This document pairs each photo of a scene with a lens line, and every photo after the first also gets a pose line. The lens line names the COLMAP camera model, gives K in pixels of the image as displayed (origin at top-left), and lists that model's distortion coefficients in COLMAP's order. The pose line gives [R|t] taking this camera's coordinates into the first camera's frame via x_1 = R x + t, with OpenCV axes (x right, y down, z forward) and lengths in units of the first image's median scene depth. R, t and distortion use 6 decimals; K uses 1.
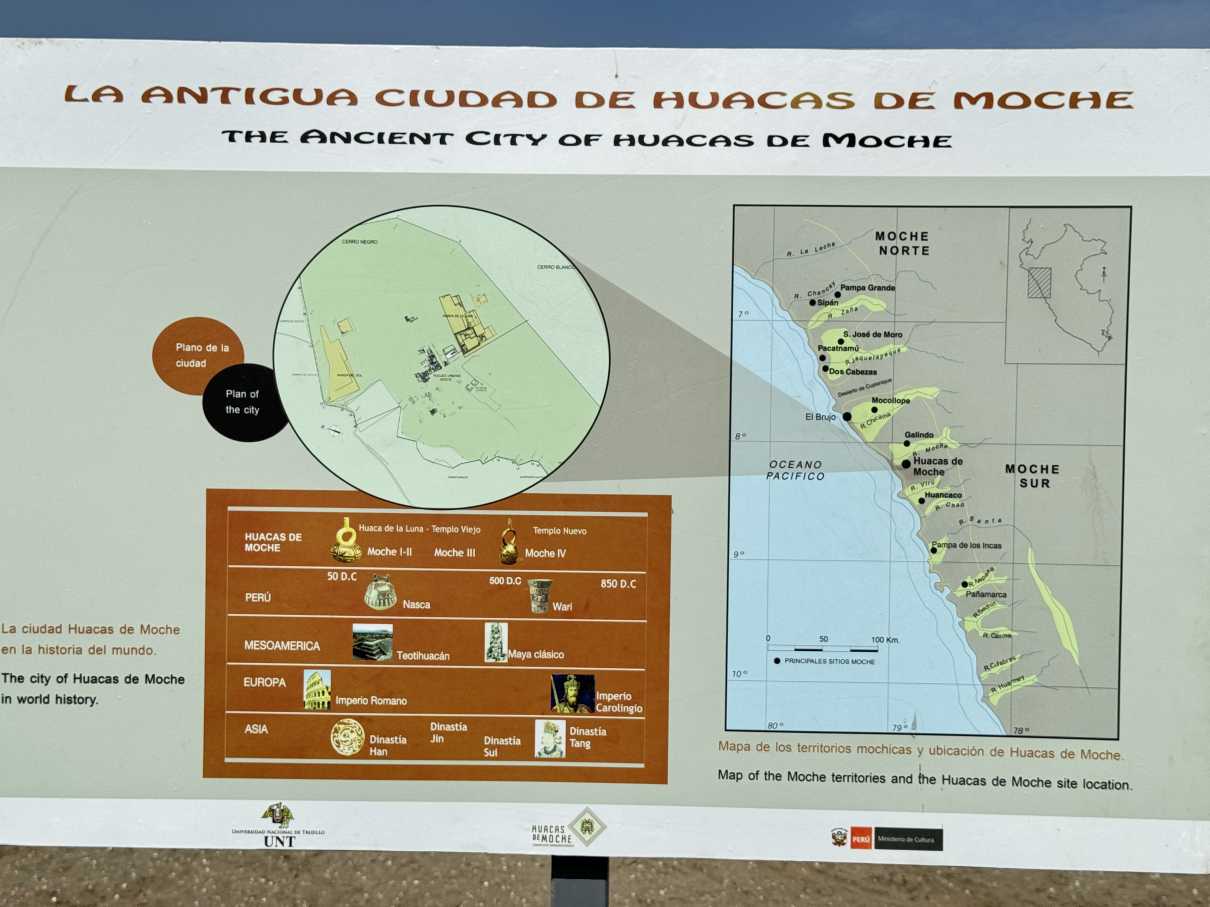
lens RADIAL K [[1675.3, 0, 605.7], [0, 1675.3, 457.6], [0, 0, 1]] dist [0.098382, 0.000000]
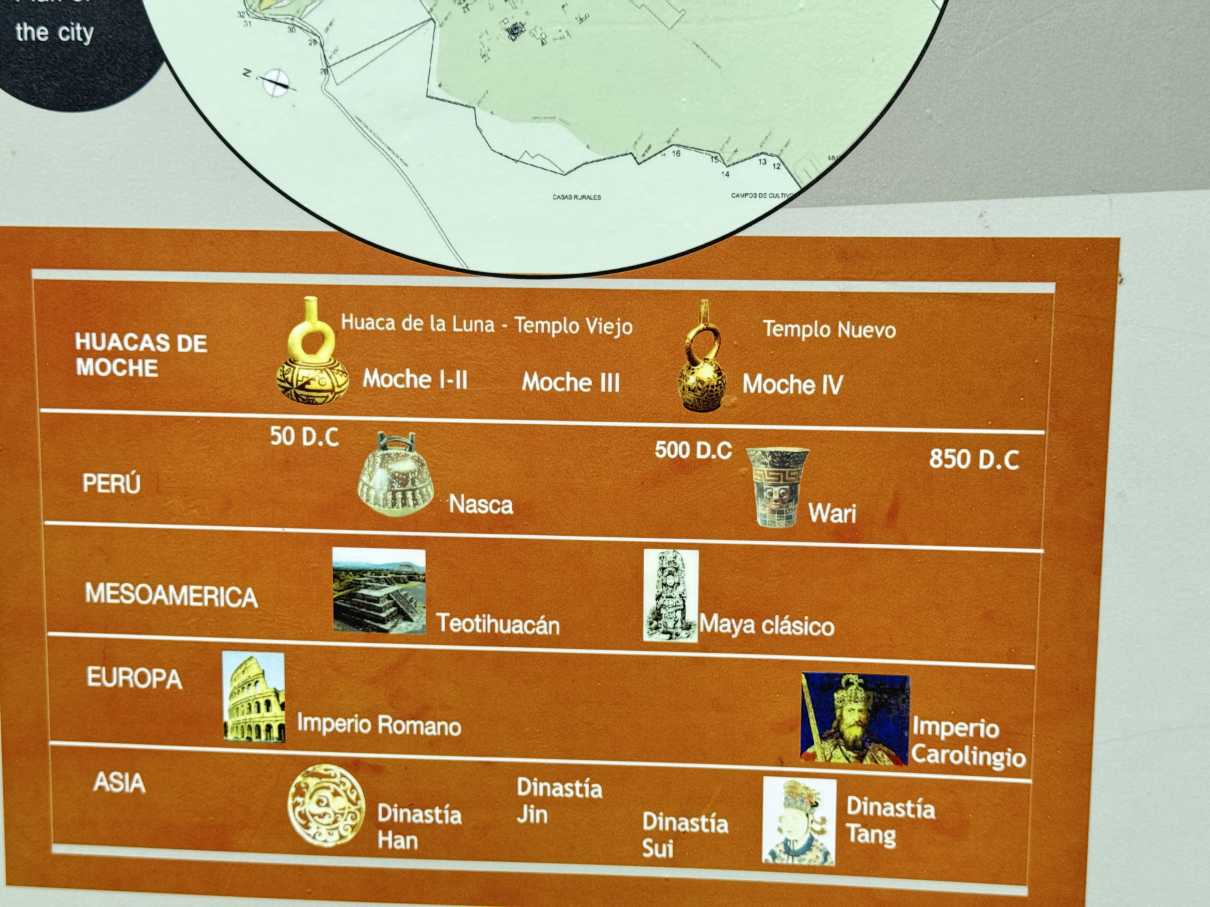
lens RADIAL K [[1675.3, 0, 599.8], [0, 1675.3, 453.6], [0, 0, 1]] dist [0.098382, 0.000000]
pose [[0.998756, 0.003471, -0.049736, -0.062132], [0.002799, 0.992098, 0.125433, 0.022297], [0.049779, -0.125416, 0.990855, 0.587574]]
